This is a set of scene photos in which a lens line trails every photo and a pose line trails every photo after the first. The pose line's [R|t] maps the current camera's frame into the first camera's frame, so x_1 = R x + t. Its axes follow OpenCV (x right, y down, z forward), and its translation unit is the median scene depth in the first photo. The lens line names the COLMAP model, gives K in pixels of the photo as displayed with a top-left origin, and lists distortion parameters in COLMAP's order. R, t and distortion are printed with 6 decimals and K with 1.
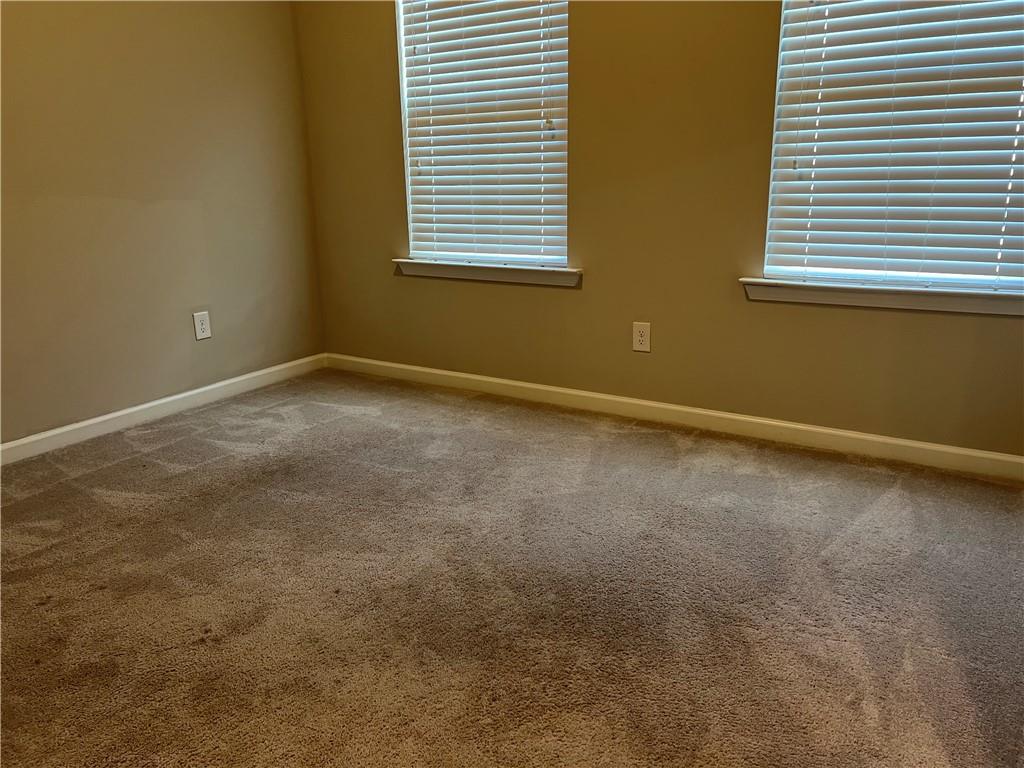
lens RADIAL K [[770.8, 0, 521.9], [0, 770.8, 377.3], [0, 0, 1]] dist [0.064500, -0.066953]
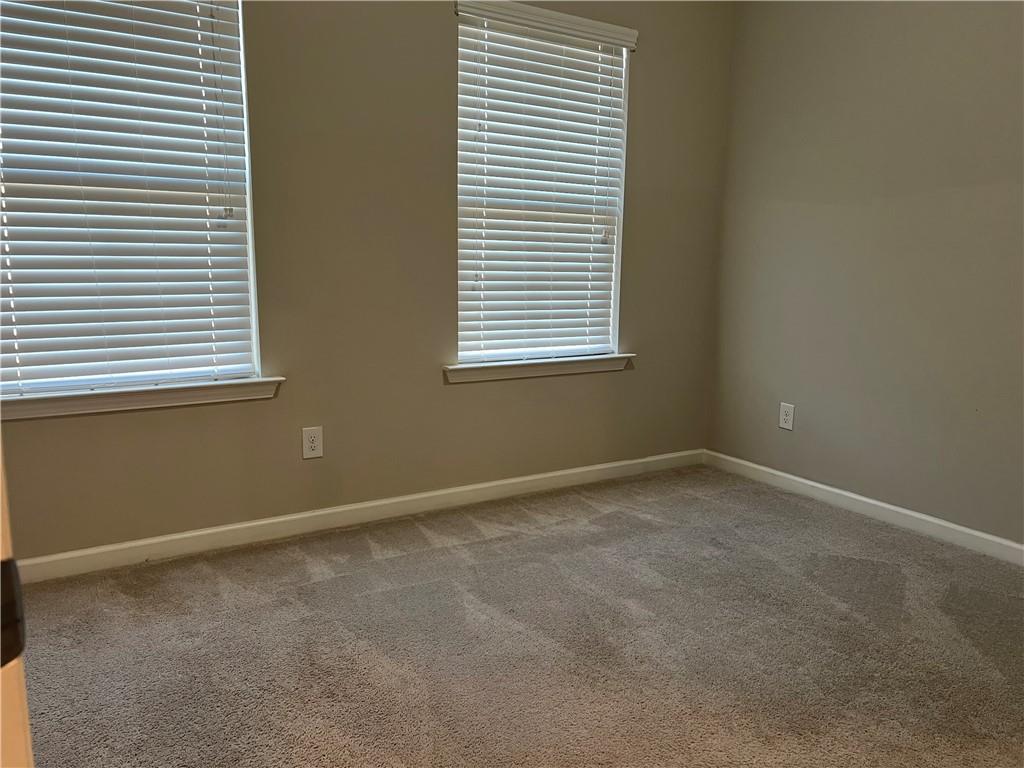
lens RADIAL K [[770.8, 0, 515.4], [0, 770.8, 391.1], [0, 0, 1]] dist [0.064500, -0.066953]
pose [[0.424248, -0.122477, 0.897225, -0.728393], [0.222905, 0.974449, 0.027619, -0.109331], [-0.877683, 0.188279, 0.440709, 0.469083]]
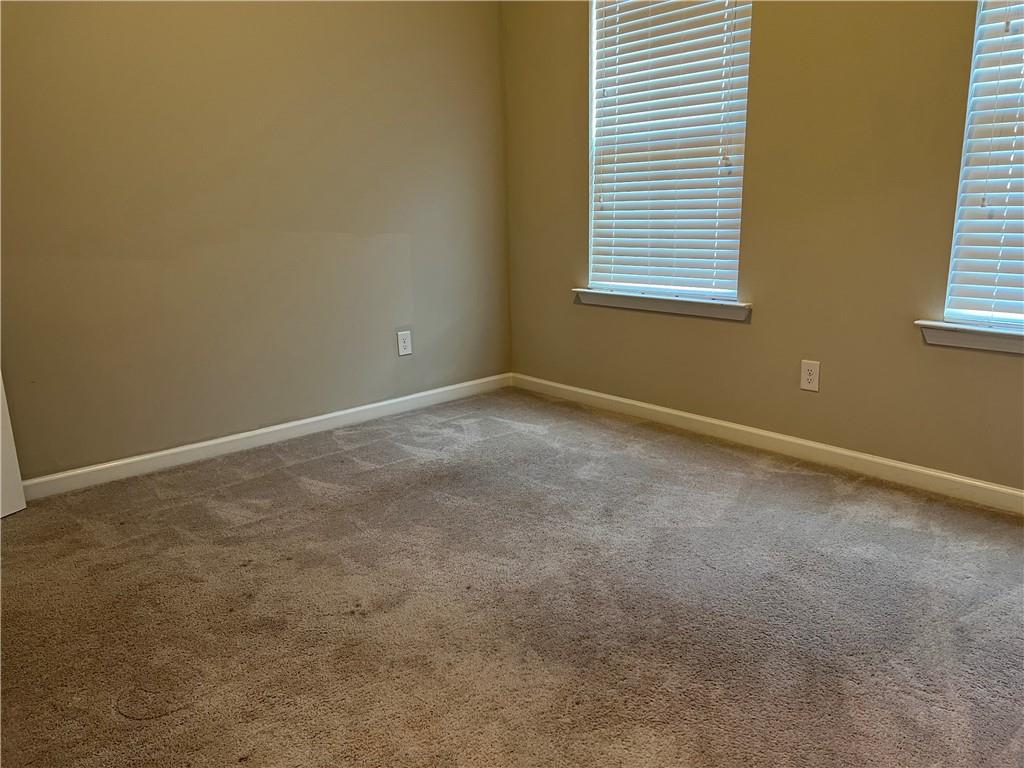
lens RADIAL K [[770.8, 0, 520.3], [0, 770.8, 387.5], [0, 0, 1]] dist [0.064500, -0.066953]
pose [[0.958352, 0.062706, -0.278620, 0.094893], [-0.066561, 0.997773, -0.004389, -0.010818], [0.277725, 0.022751, 0.960391, -0.048374]]
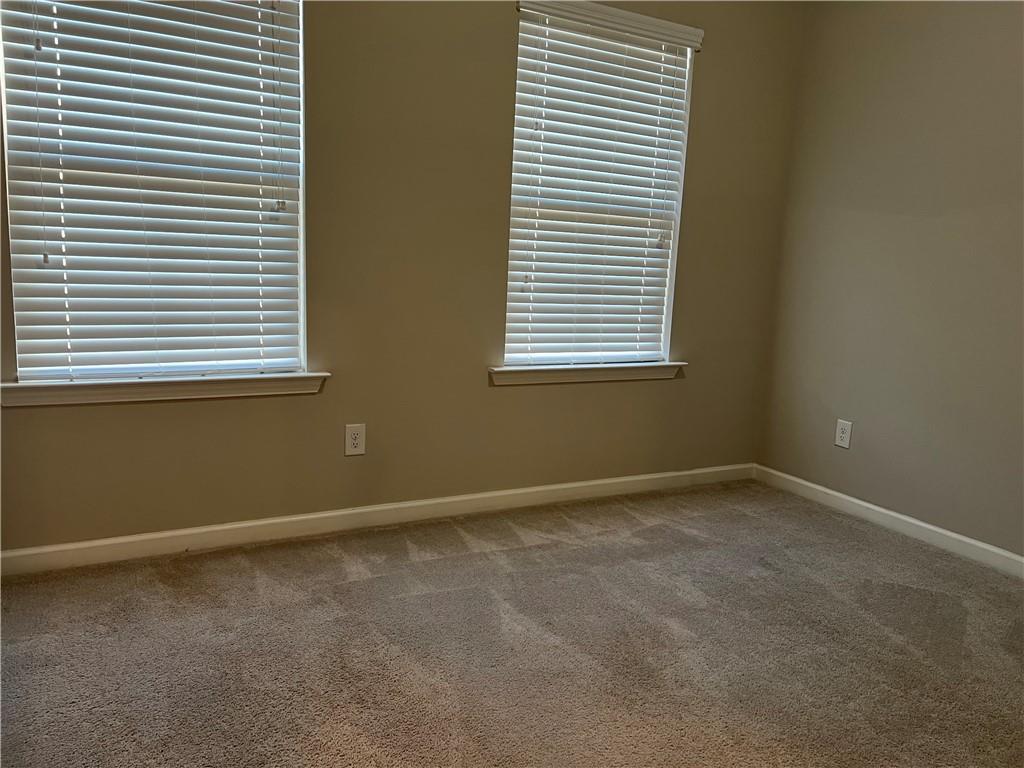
lens RADIAL K [[770.8, 0, 519.6], [0, 770.8, 390.9], [0, 0, 1]] dist [0.064500, -0.066953]
pose [[0.476867, -0.102230, 0.873010, -0.714059], [0.183290, 0.982945, 0.014984, -0.111923], [-0.859653, 0.152868, 0.487472, 0.475707]]
